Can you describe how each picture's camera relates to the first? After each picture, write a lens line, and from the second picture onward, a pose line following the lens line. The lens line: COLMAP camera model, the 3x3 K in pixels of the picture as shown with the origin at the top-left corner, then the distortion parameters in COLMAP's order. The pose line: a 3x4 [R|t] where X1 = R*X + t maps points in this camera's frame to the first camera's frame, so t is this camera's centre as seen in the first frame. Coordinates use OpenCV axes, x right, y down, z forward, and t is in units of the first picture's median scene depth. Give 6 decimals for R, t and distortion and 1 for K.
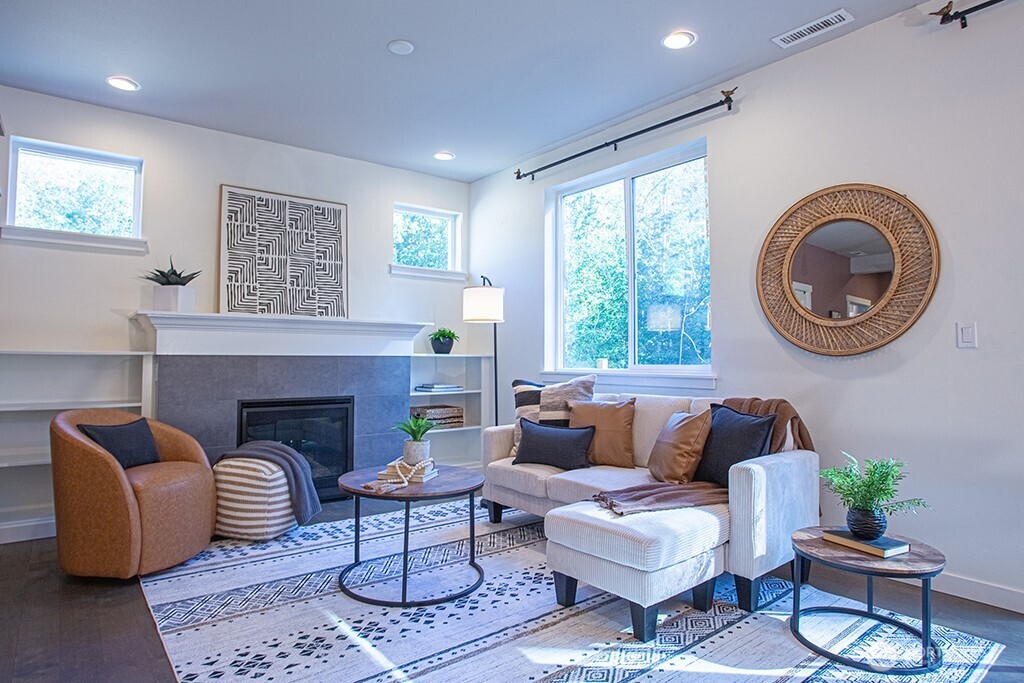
lens RADIAL K [[580.7, 0, 489.4], [0, 580.7, 343.6], [0, 0, 1]] dist [-0.045774, 0.000415]
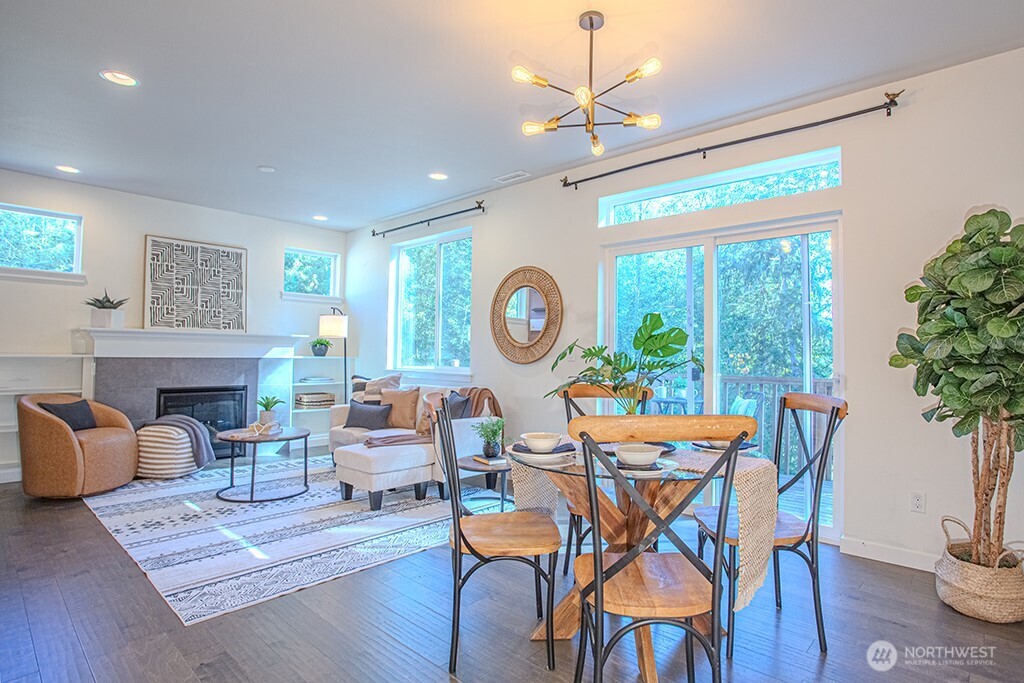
lens RADIAL K [[529.1, 0, 511.0], [0, 529.1, 348.8], [0, 0, 1]] dist [-0.001096, 0.000630]
pose [[0.988205, 0.014137, 0.152482, 0.267513], [-0.016348, 0.999779, 0.013254, -0.037340], [-0.152260, -0.015590, 0.988217, -0.506601]]
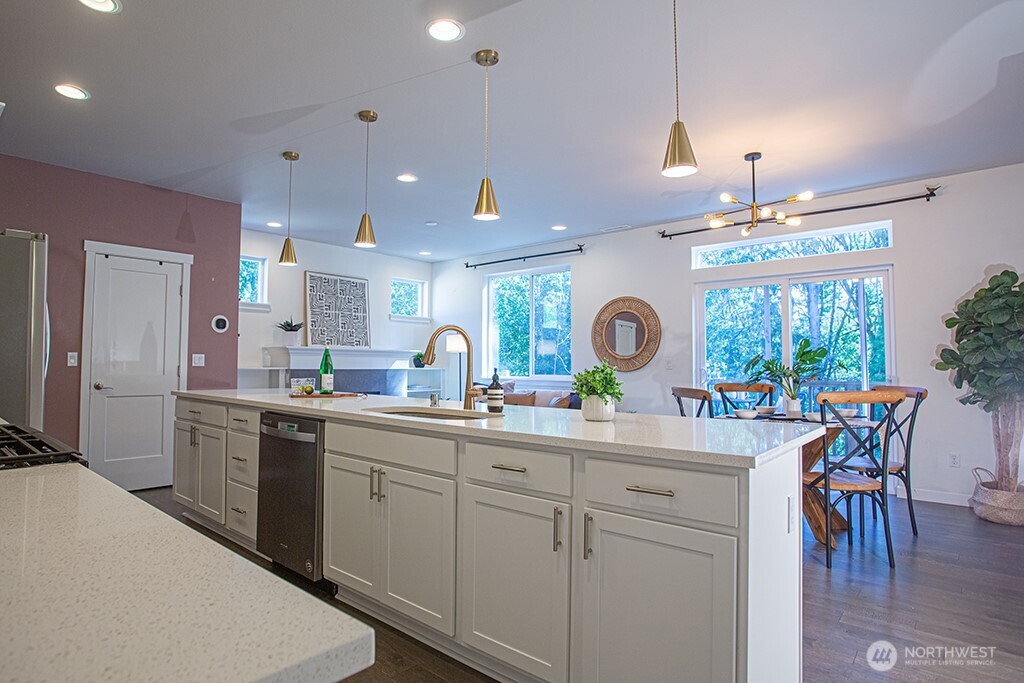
lens RADIAL K [[549.9, 0, 466.2], [0, 549.9, 354.6], [0, 0, 1]] dist [0.026265, 0.001673]
pose [[0.985917, 0.008042, 0.167041, -0.319881], [-0.008659, 0.999958, 0.002963, -0.039209], [-0.167010, -0.004367, 0.985945, -0.894067]]
